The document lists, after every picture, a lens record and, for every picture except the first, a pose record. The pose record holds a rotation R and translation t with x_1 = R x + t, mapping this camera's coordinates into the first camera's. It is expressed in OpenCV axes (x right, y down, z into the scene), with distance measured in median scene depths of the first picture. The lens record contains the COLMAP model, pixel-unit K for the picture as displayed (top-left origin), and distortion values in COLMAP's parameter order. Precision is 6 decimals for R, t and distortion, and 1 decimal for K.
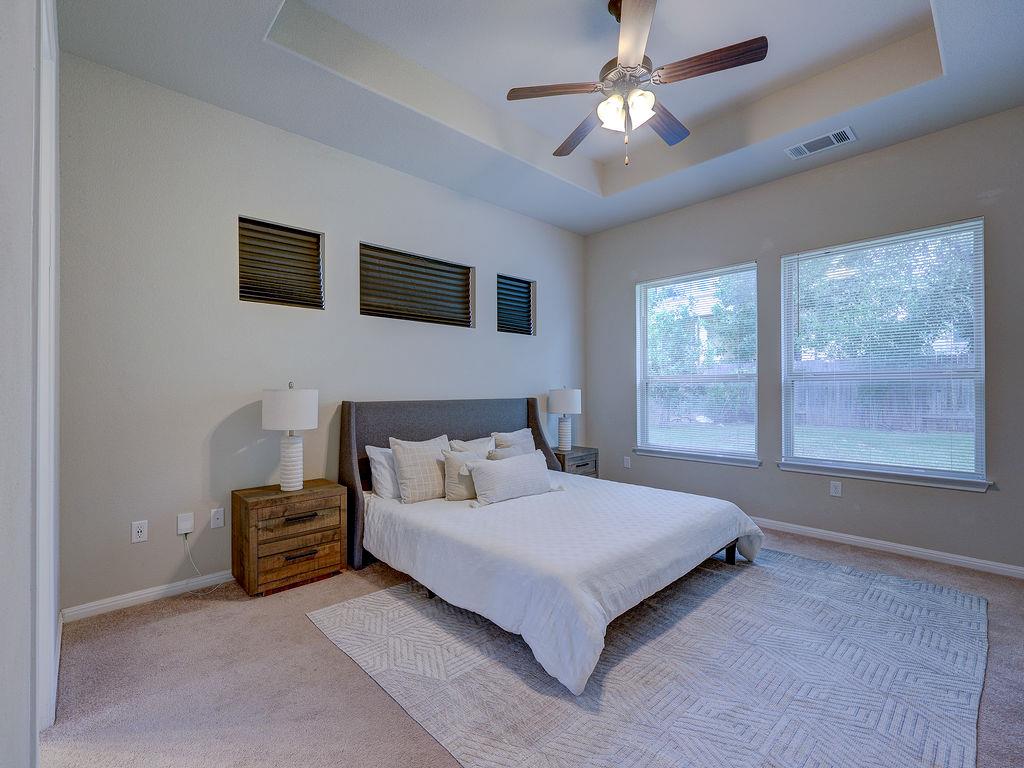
lens RADIAL K [[465.9, 0, 477.7], [0, 465.9, 389.2], [0, 0, 1]] dist [-0.002258, -0.000075]
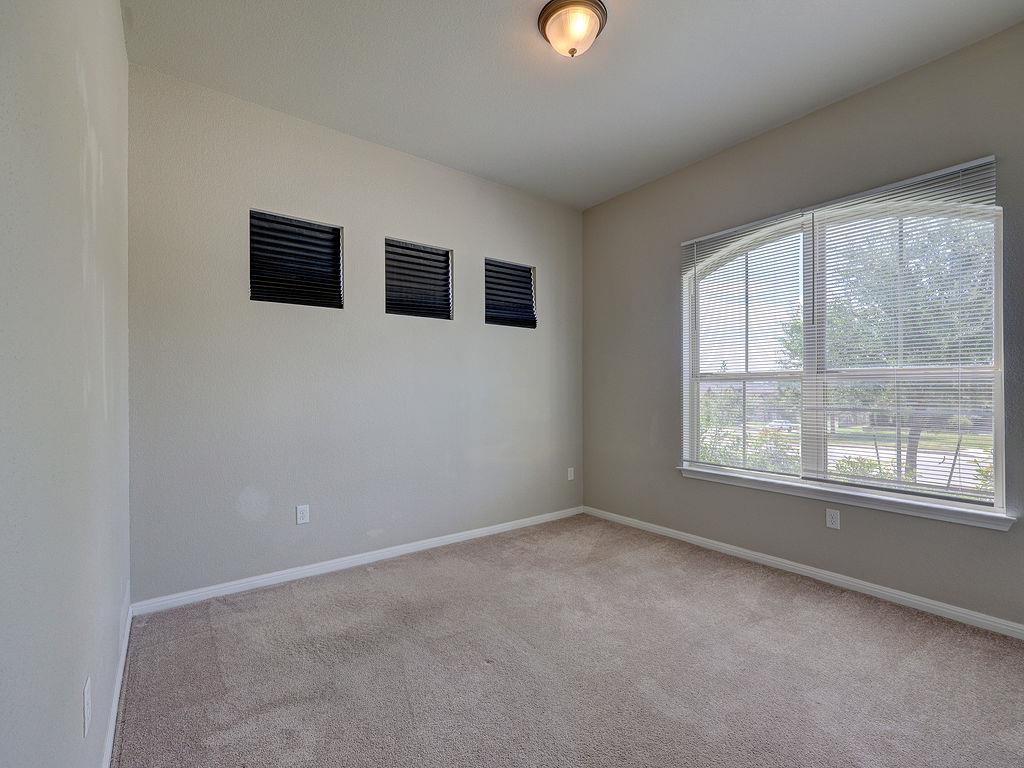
lens RADIAL K [[462.7, 0, 513.9], [0, 462.7, 388.3], [0, 0, 1]] dist [-0.001928, 0.000718]
pose [[0.997039, -0.004992, -0.076731, 0.210820], [0.004498, 0.999968, -0.006607, 0.006053], [0.076762, 0.006242, 0.997030, 0.154961]]
